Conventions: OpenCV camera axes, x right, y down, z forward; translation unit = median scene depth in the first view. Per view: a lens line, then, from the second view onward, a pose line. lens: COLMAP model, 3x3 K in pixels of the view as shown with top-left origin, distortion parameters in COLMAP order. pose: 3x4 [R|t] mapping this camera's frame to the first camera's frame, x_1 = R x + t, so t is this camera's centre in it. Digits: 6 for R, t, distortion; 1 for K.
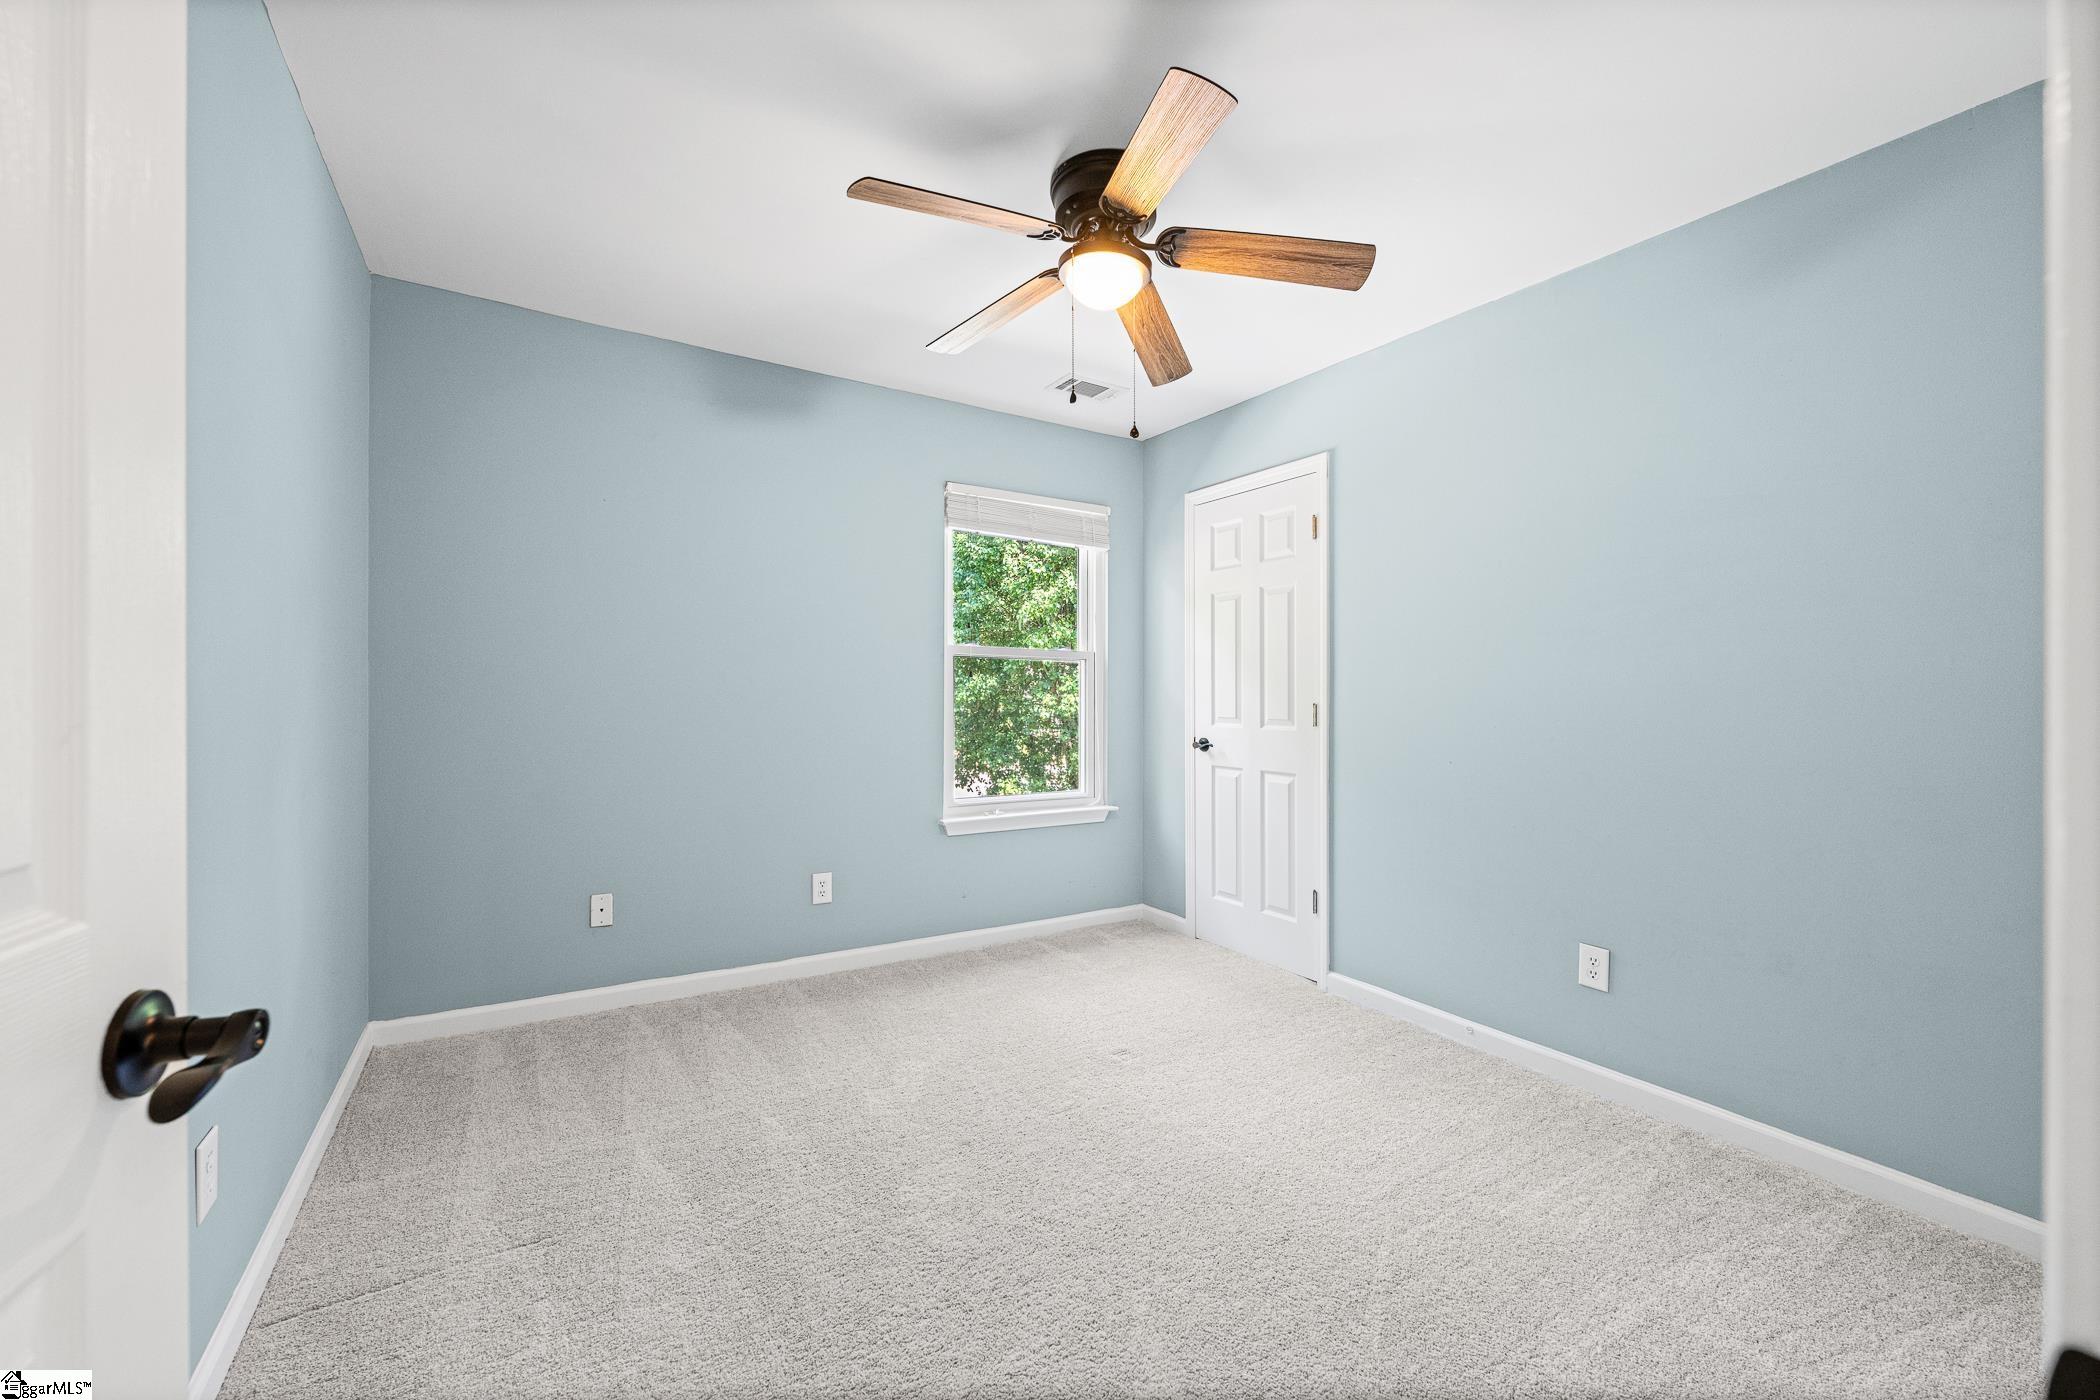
lens RADIAL K [[831.5, 0, 1050.0], [0, 831.5, 700.0], [0, 0, 1]] dist [0.001256, 0.000204]
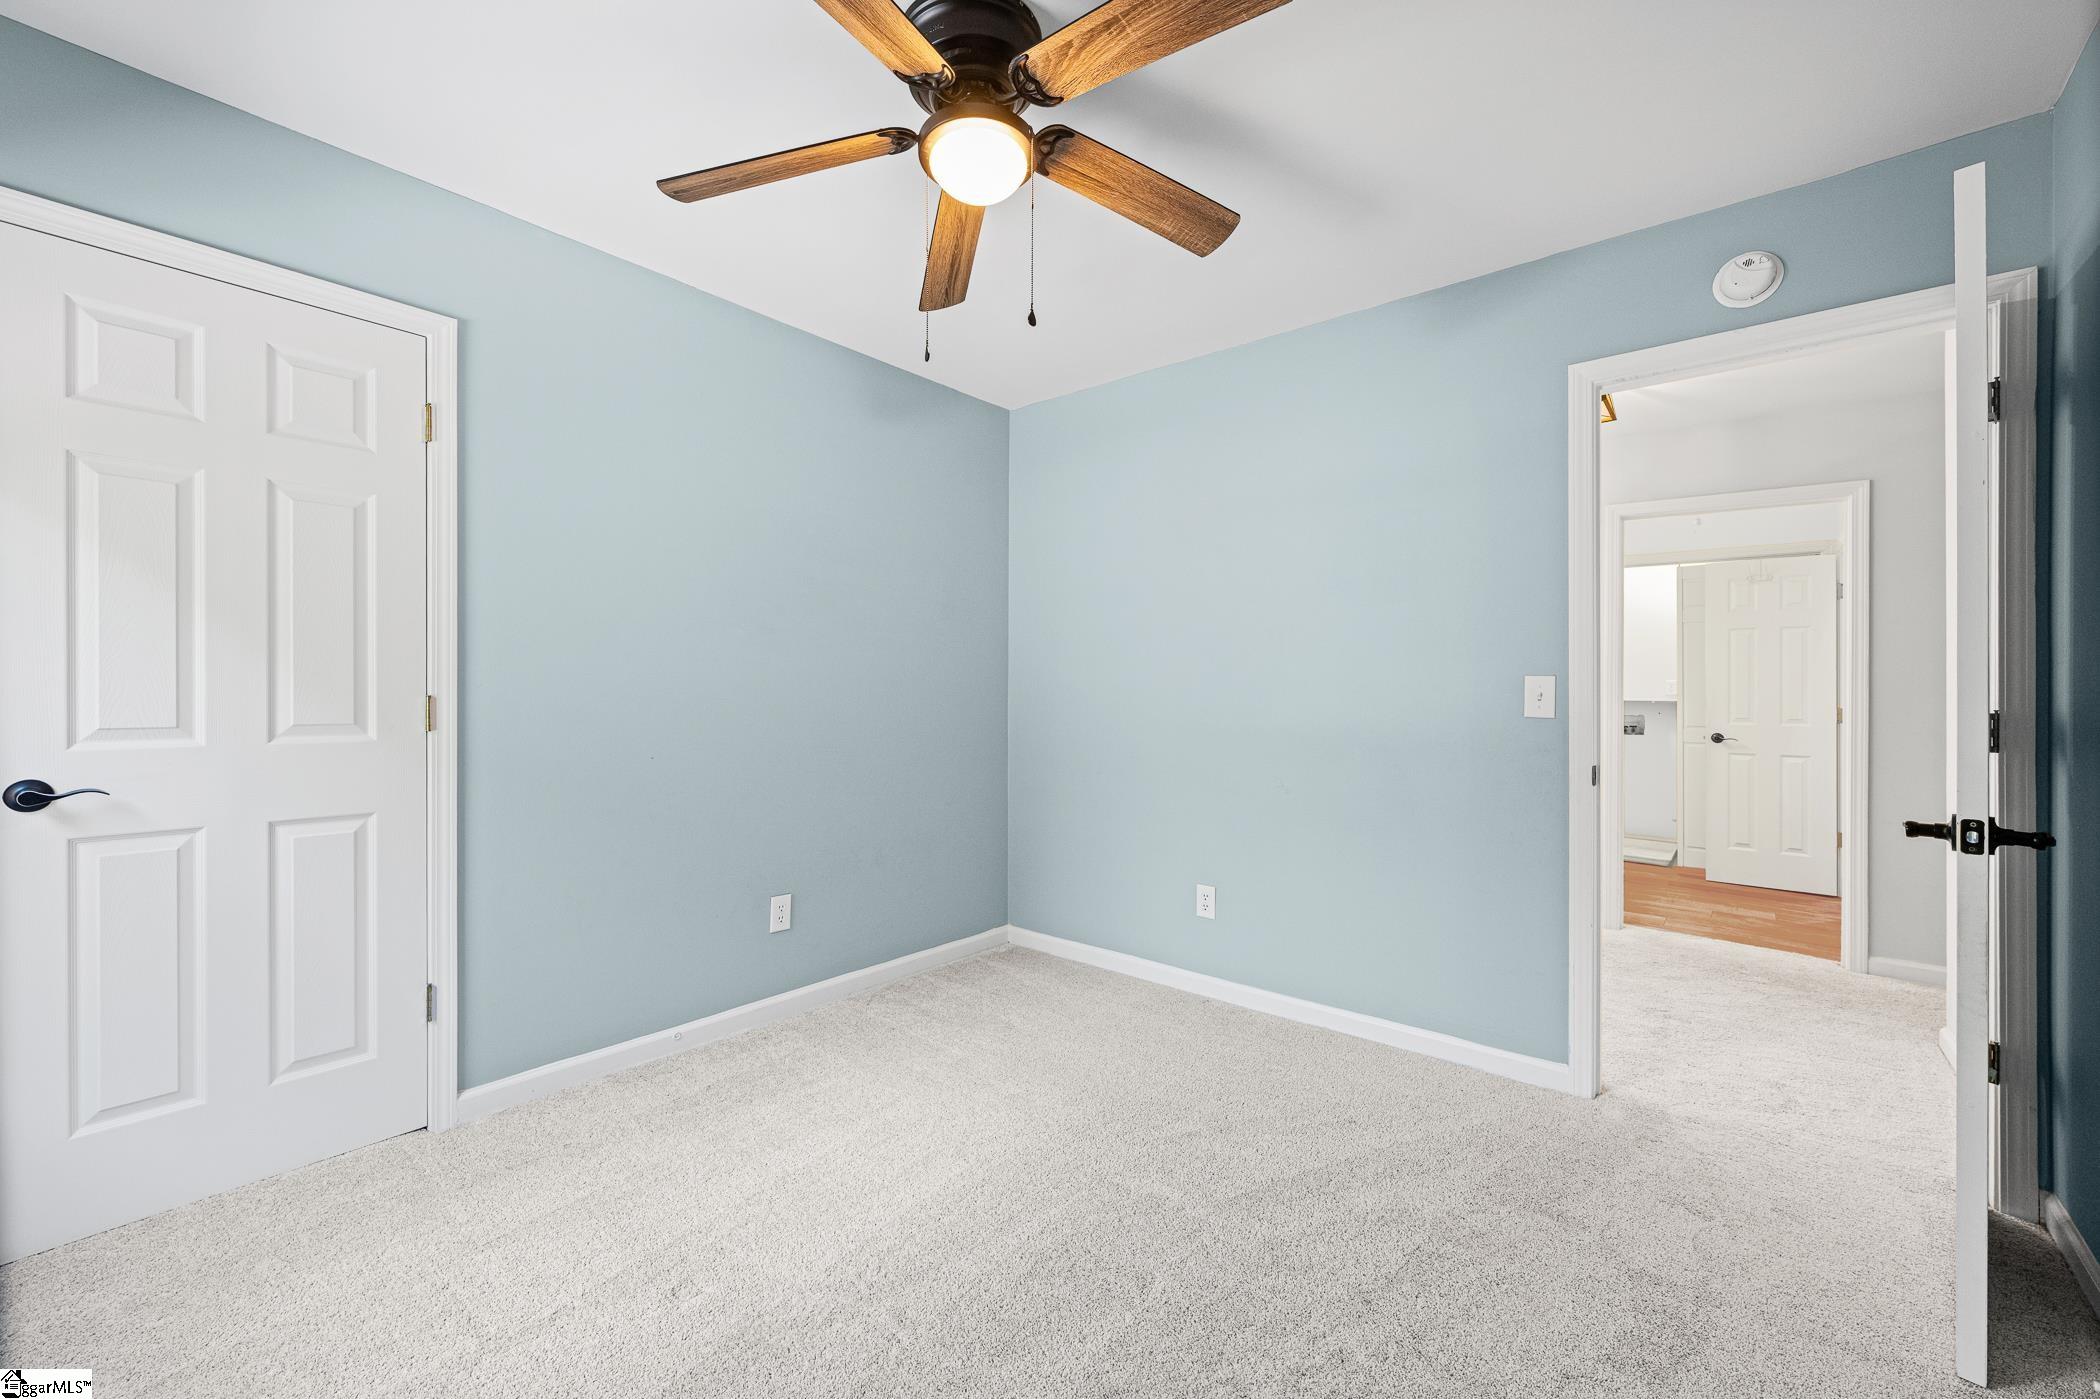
lens RADIAL K [[827.8, 0, 1059.0], [0, 827.8, 688.7], [0, 0, 1]] dist [0.001540, 0.000230]
pose [[-0.314421, -0.003716, 0.949276, -0.407953], [-0.002660, 0.999992, 0.003033, -0.004313], [-0.949280, -0.001572, -0.314428, 0.674388]]
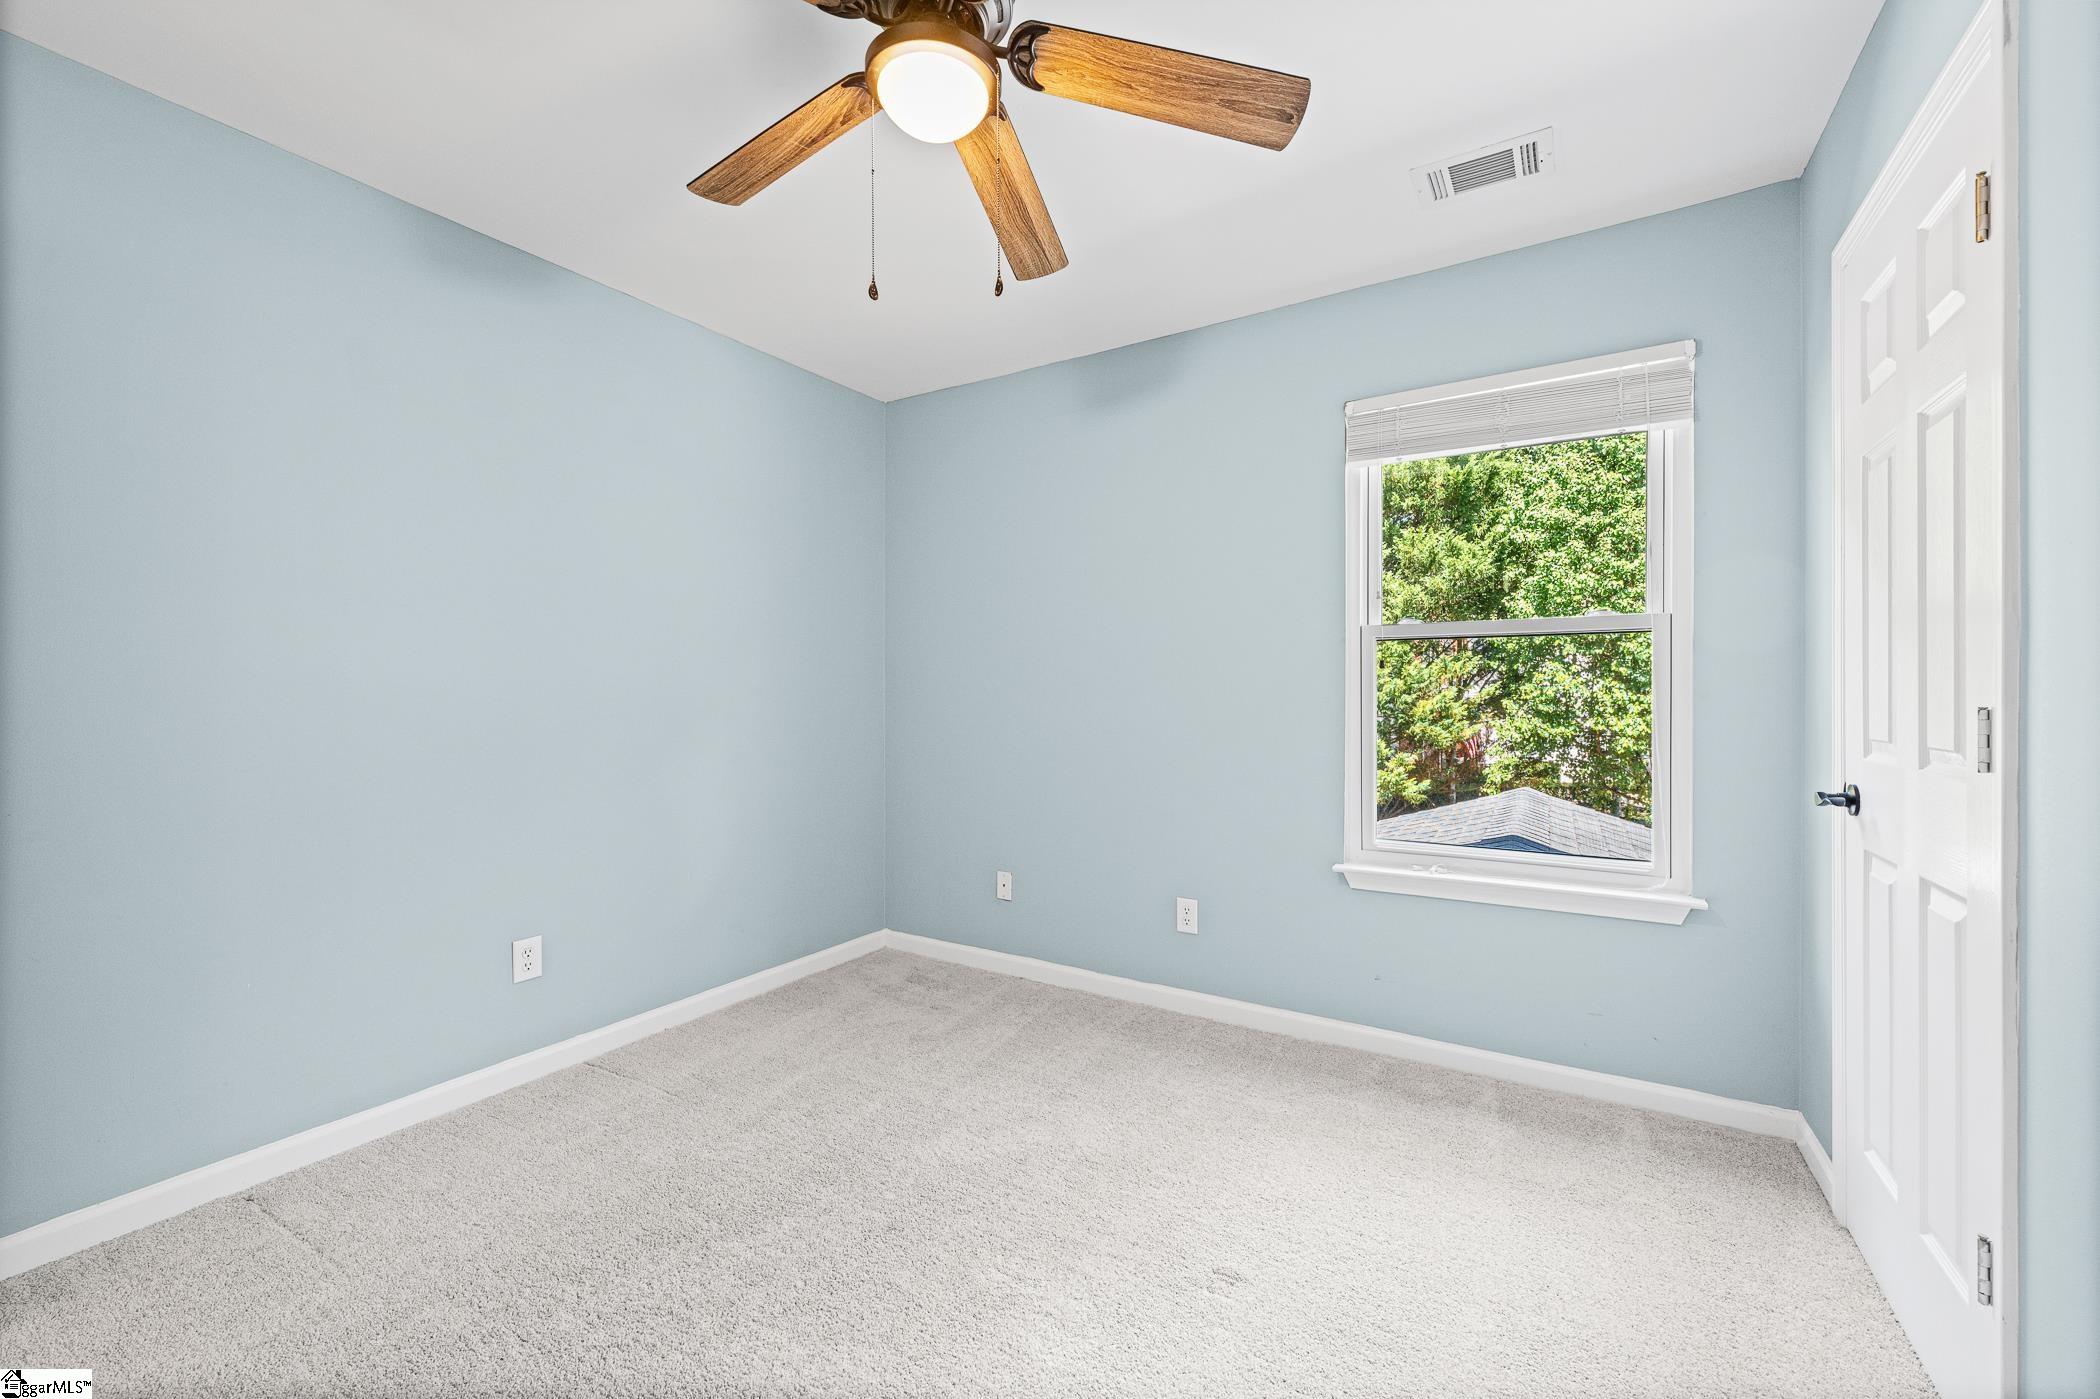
lens RADIAL K [[831.5, 0, 1050.0], [0, 831.5, 699.5], [0, 0, 1]] dist [0.001256, 0.000204]
pose [[0.435342, -0.006520, -0.900241, 0.423292], [0.002178, 0.999978, -0.006190, 0.002386], [0.900262, 0.000734, 0.435347, 0.449870]]
